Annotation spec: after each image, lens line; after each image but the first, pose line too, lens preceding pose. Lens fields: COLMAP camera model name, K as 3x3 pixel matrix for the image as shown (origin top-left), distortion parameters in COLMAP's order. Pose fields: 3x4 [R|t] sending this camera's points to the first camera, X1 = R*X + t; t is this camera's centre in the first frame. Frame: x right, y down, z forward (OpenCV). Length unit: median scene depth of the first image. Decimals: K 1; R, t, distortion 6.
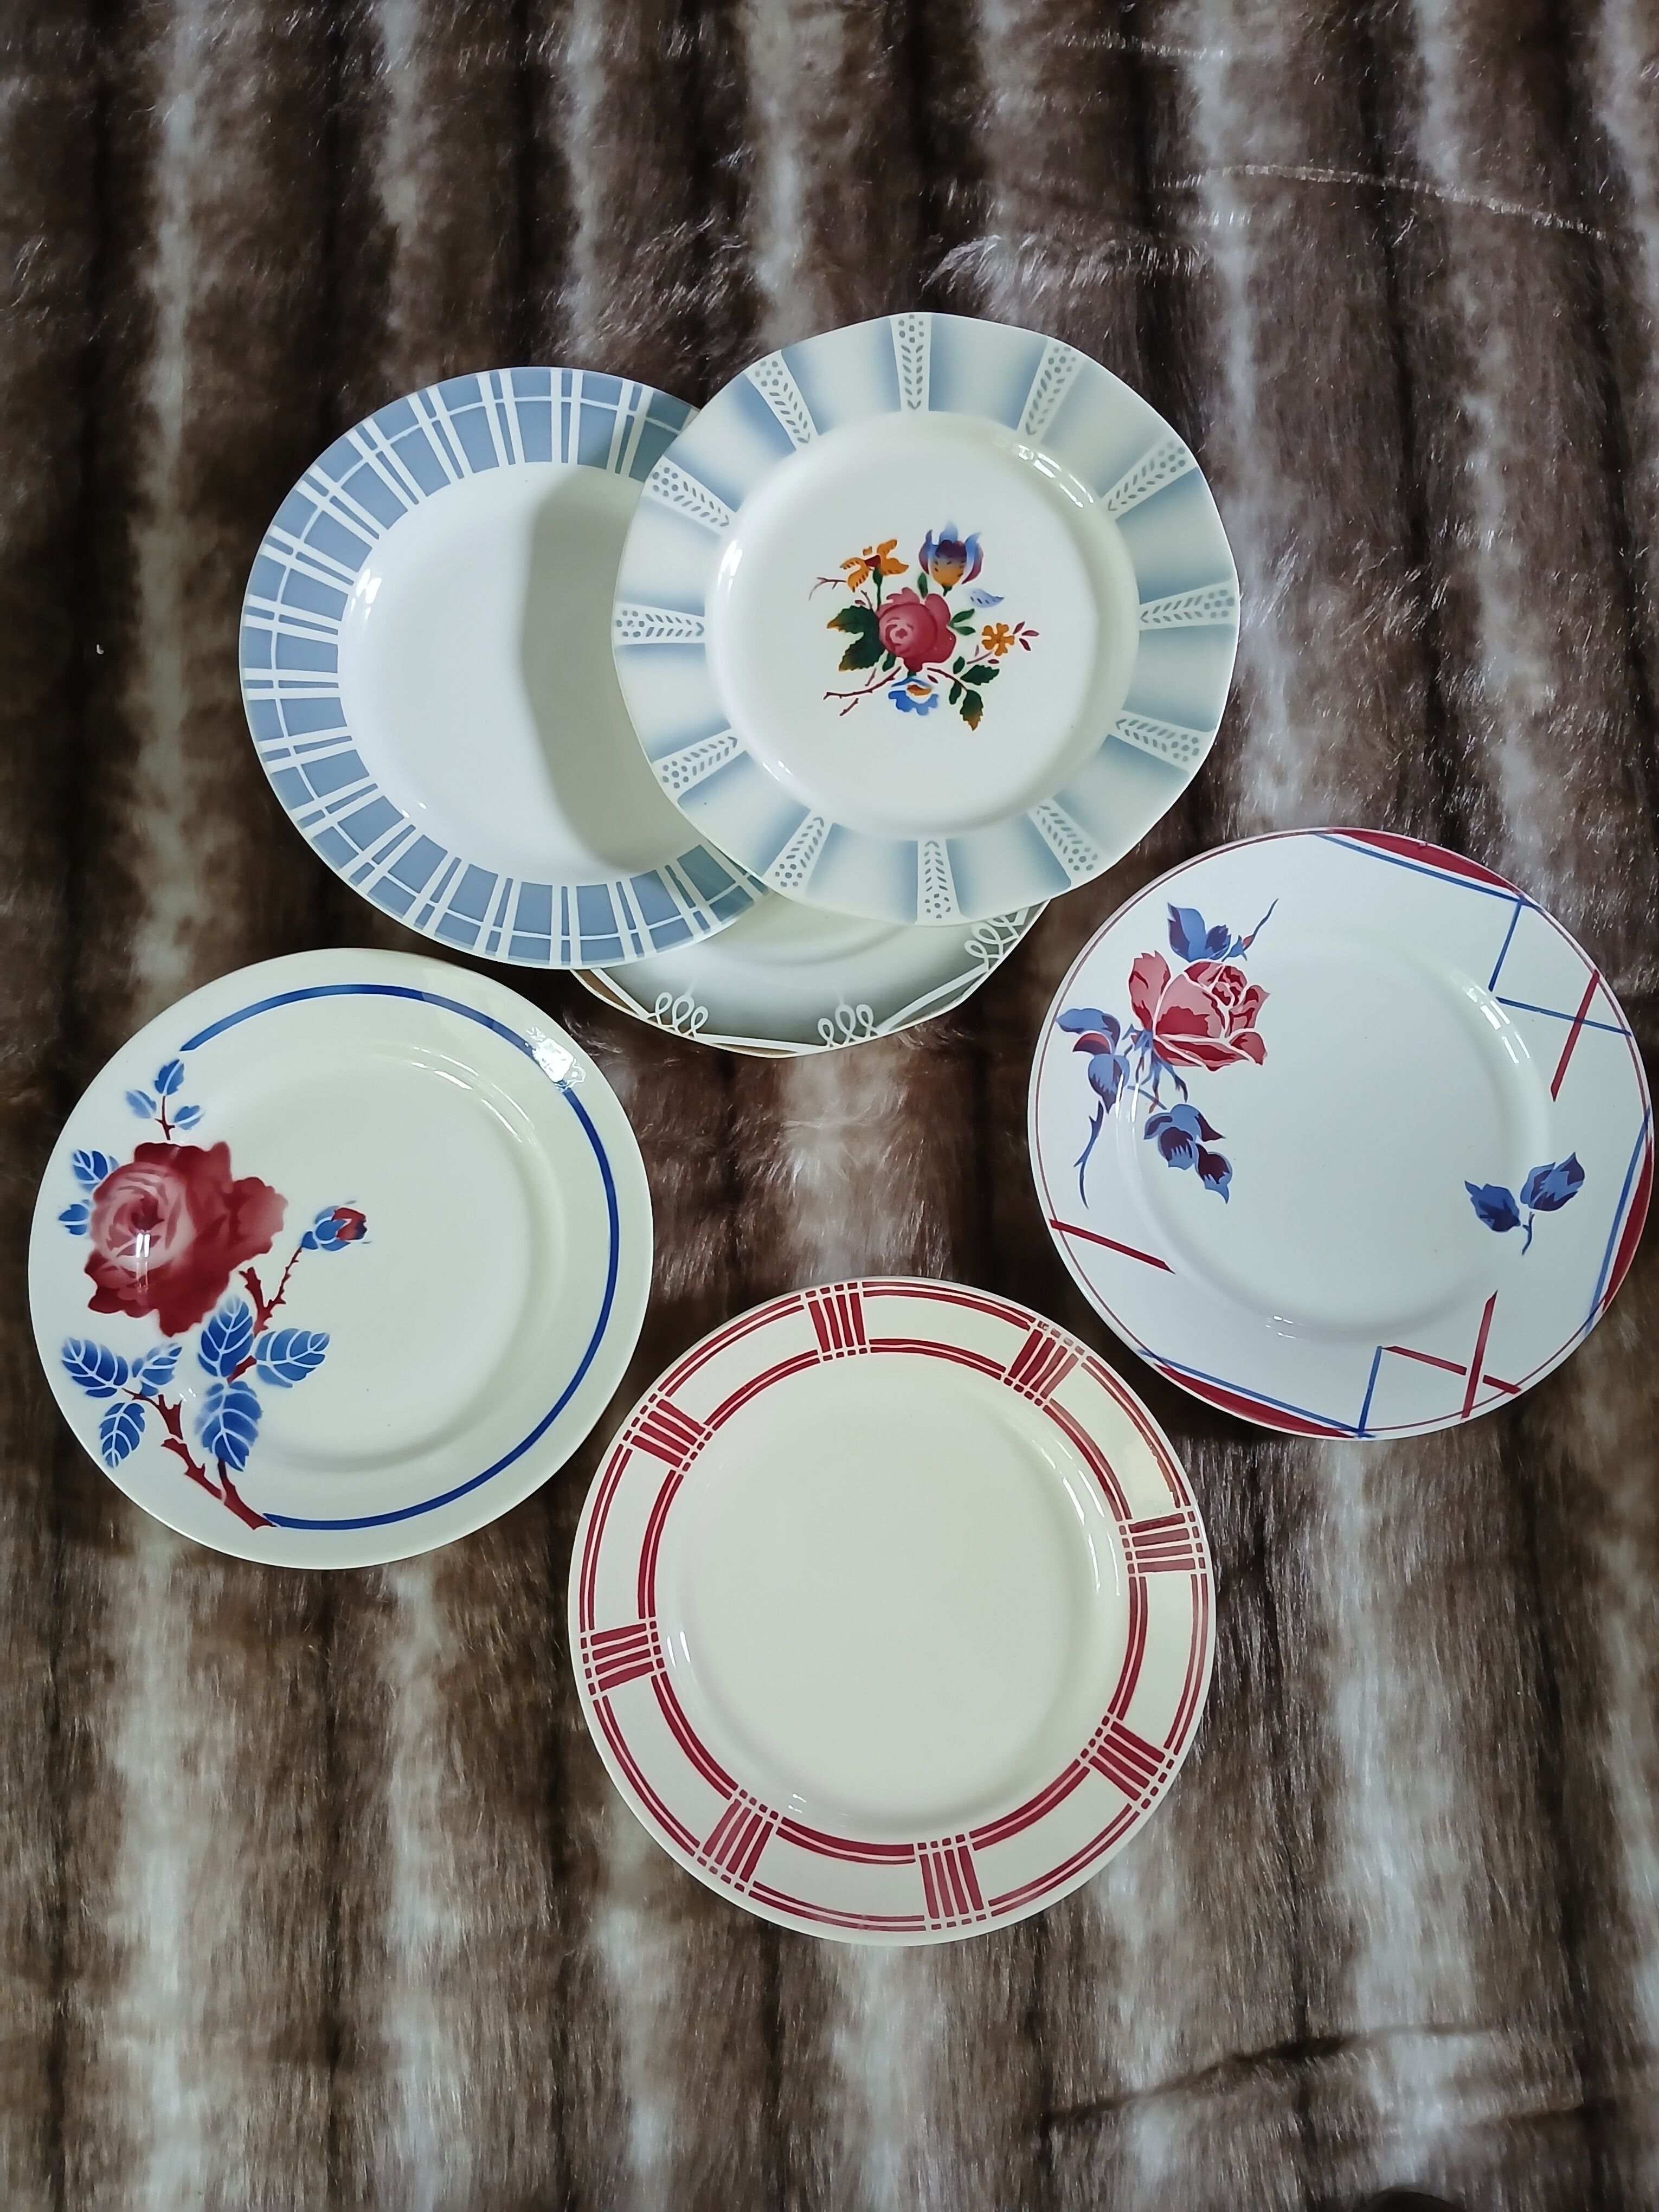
lens RADIAL K [[1713.1, 0, 829.5], [0, 1713.1, 1106.0], [0, 0, 1]] dist [0.144821, -0.369037]
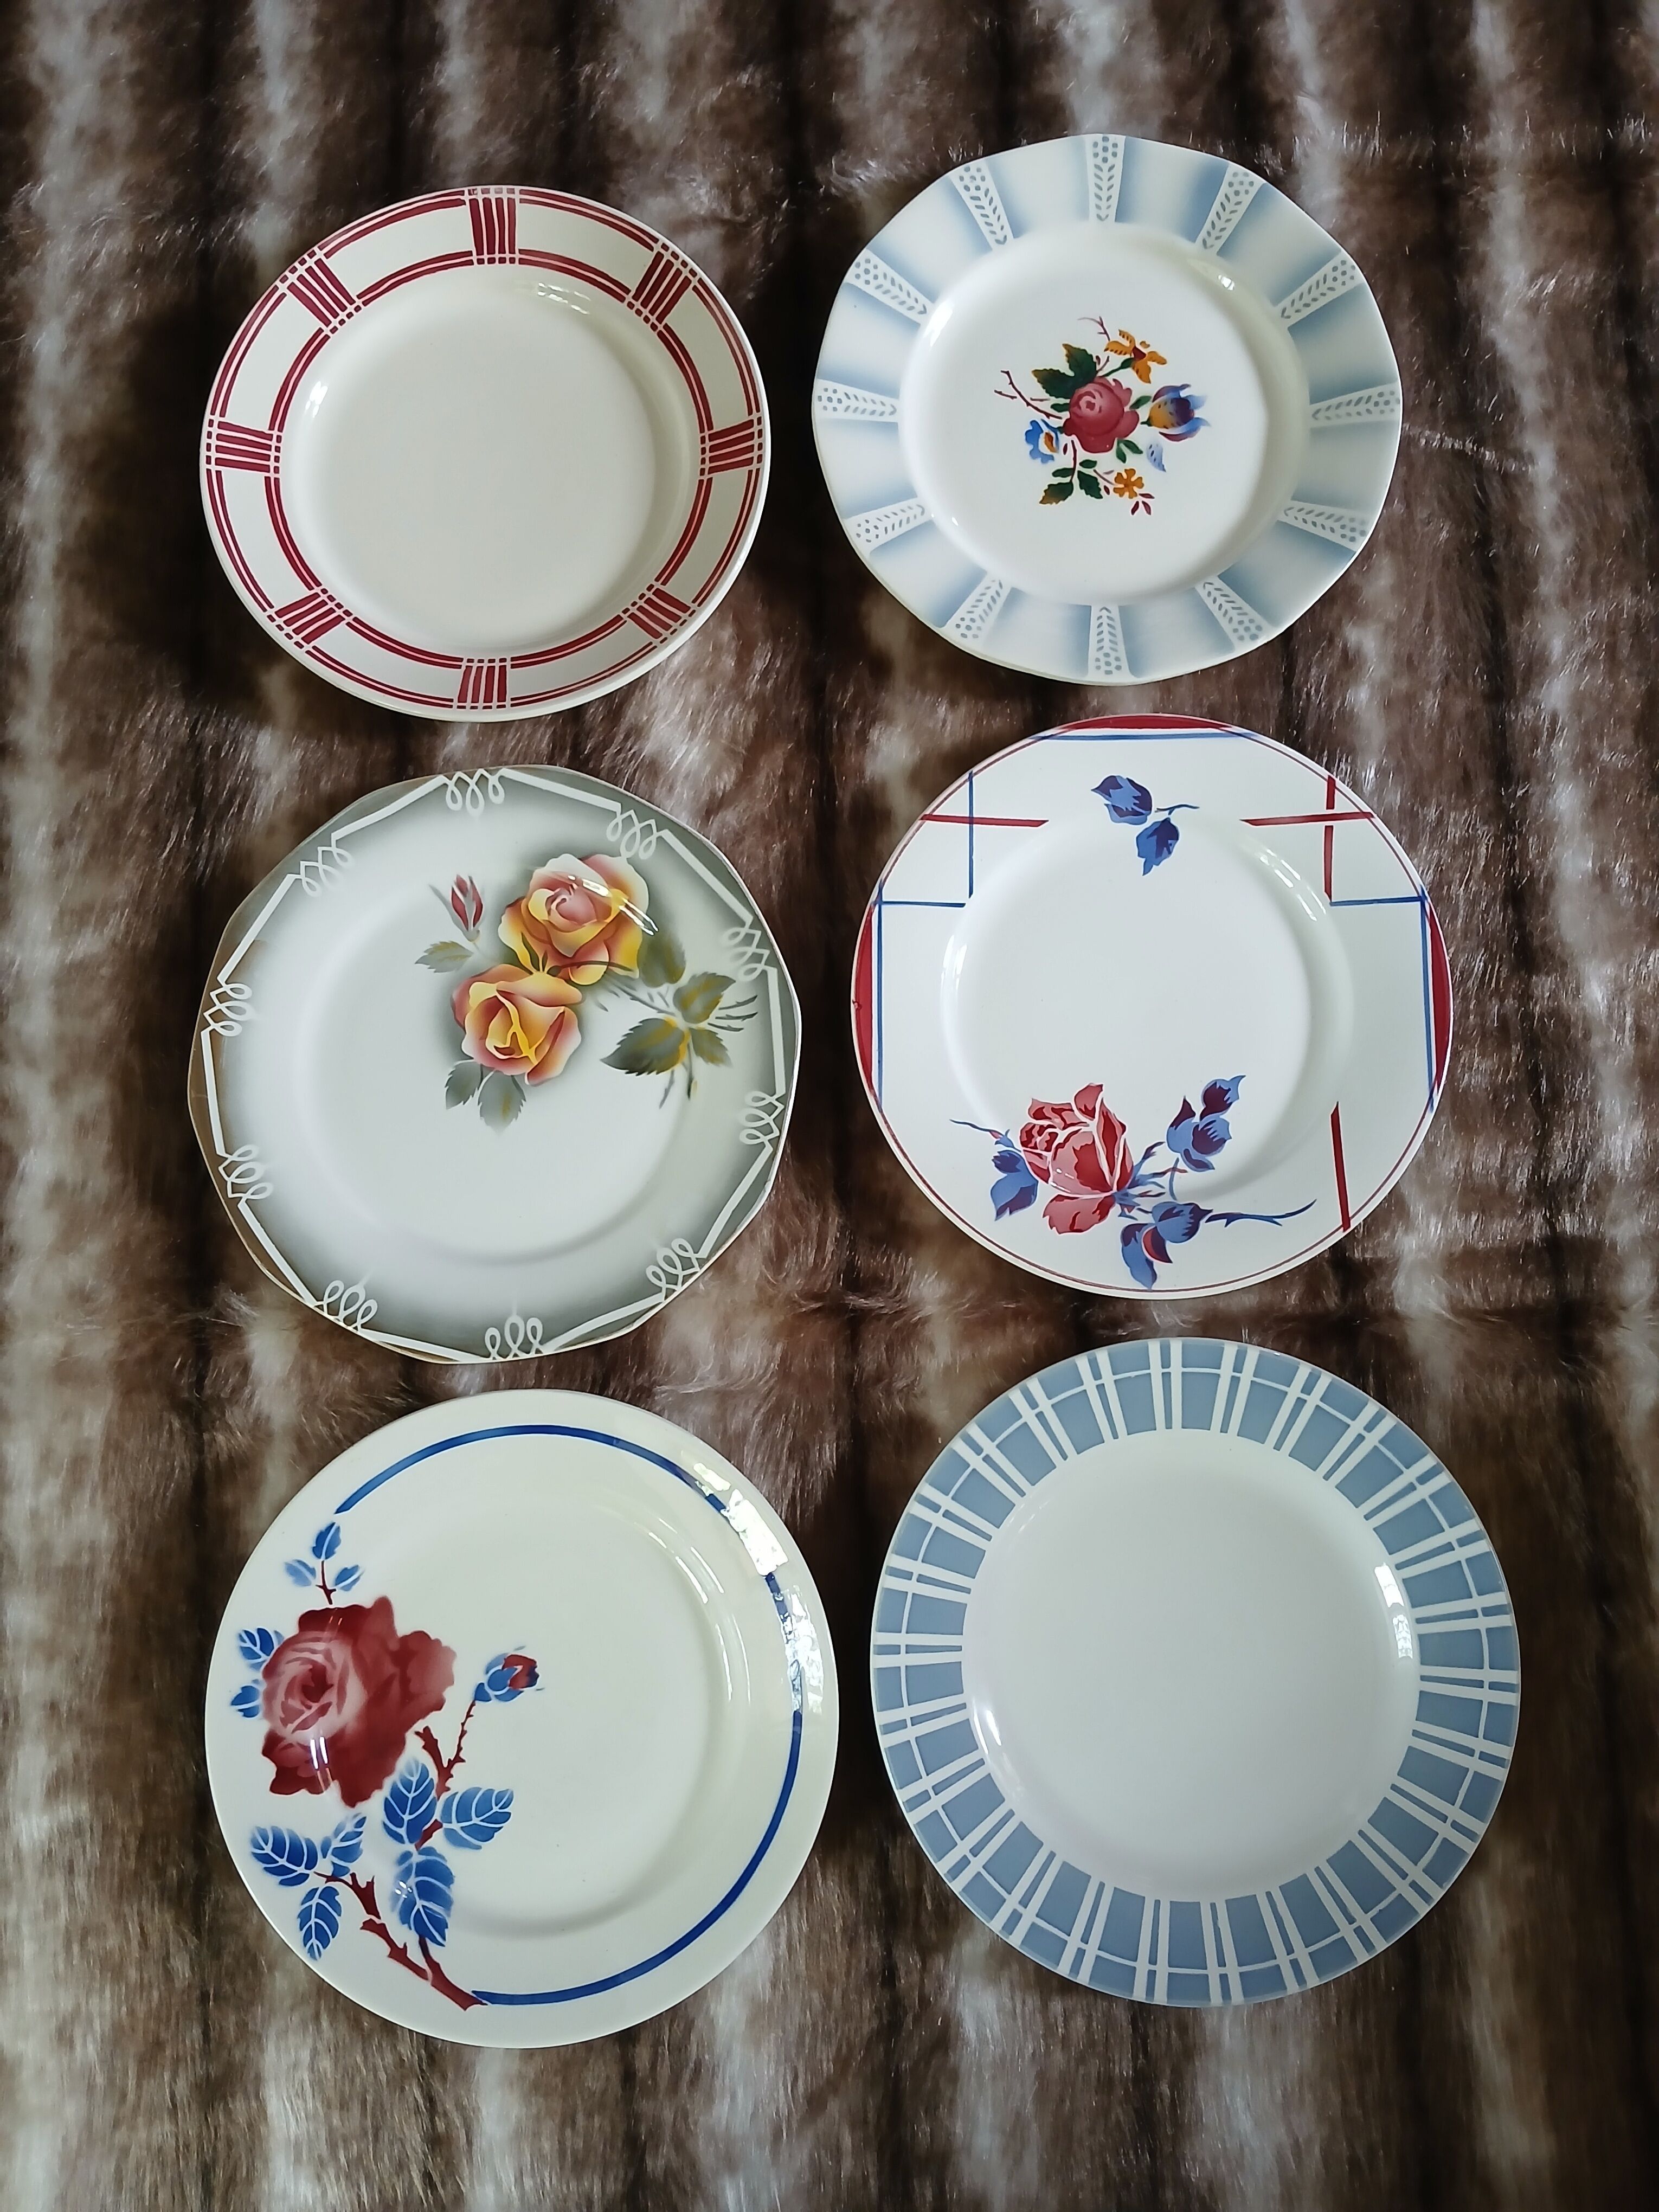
lens RADIAL K [[1713.1, 0, 829.5], [0, 1713.1, 1106.0], [0, 0, 1]] dist [0.144821, -0.369037]
pose [[-0.333666, -0.930094, 0.153599, 0.136877], [0.932680, -0.302028, 0.197201, -0.382592], [-0.137024, 0.209058, 0.968256, 0.037088]]
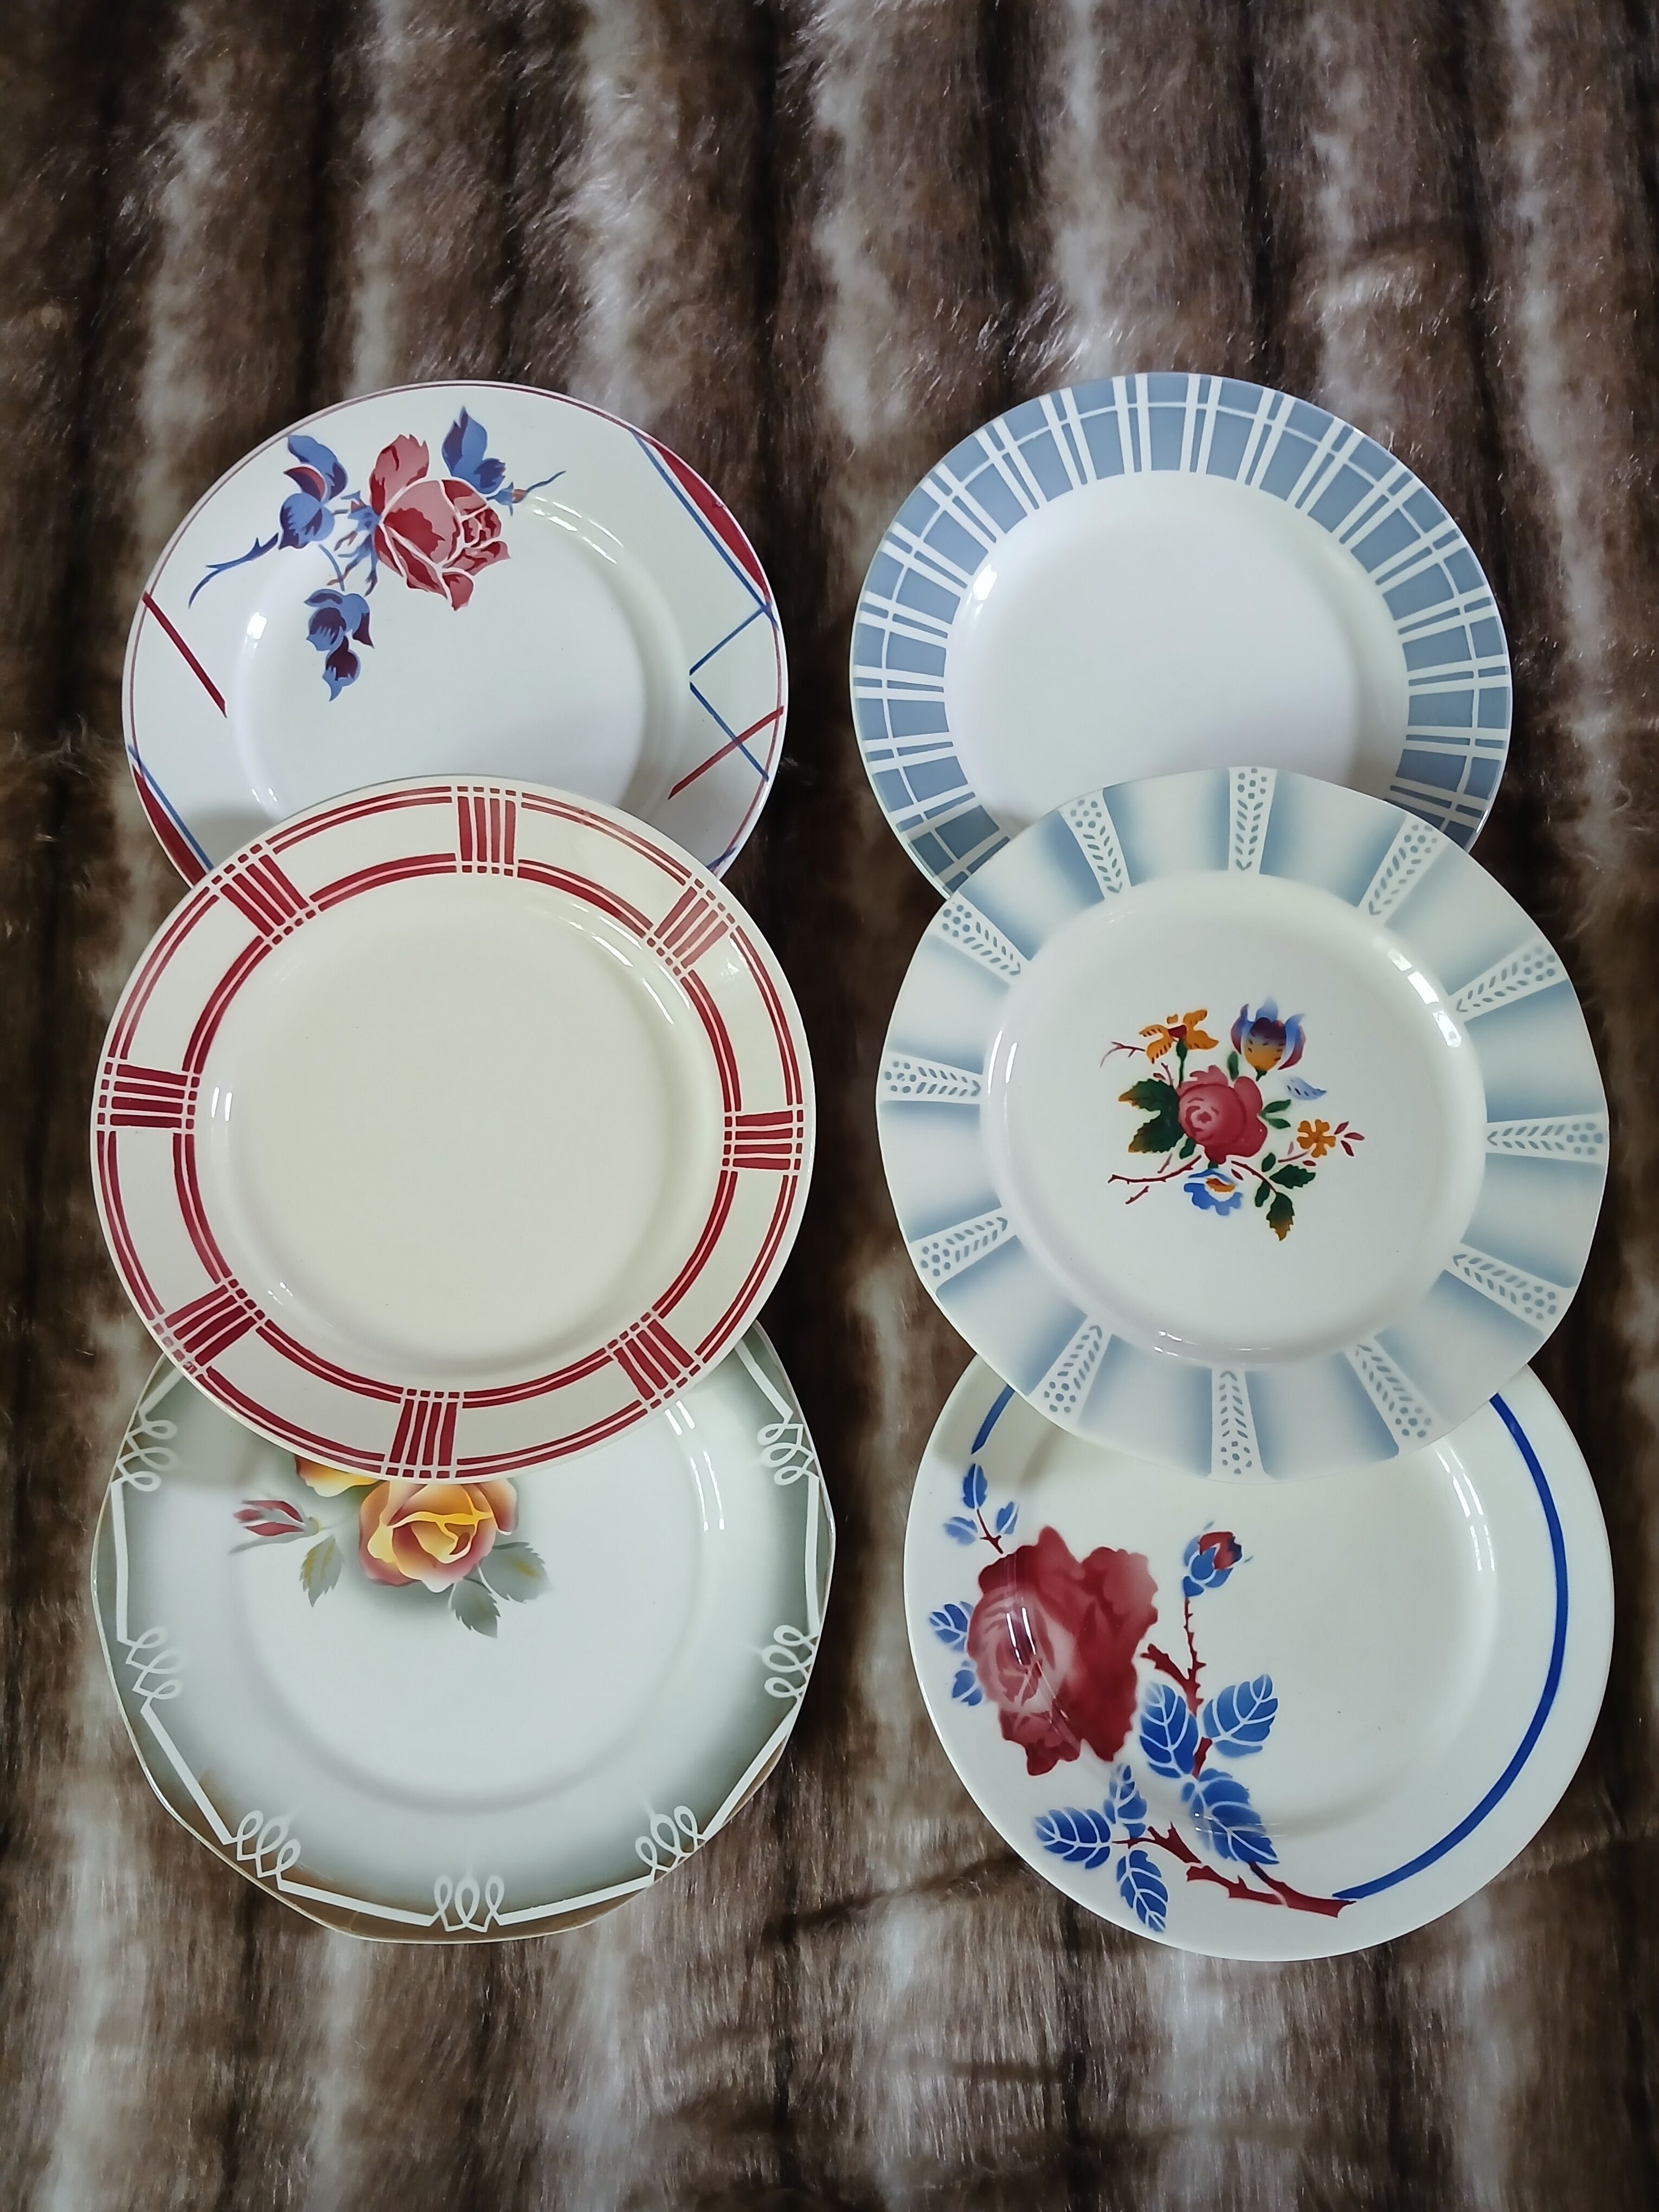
lens RADIAL K [[1713.1, 0, 829.5], [0, 1713.1, 1106.0], [0, 0, 1]] dist [0.144821, -0.369037]
pose [[0.992582, 0.118830, 0.025683, -0.169333], [-0.115174, 0.986747, -0.114300, -0.161966], [-0.038925, 0.110494, 0.993114, 0.155955]]
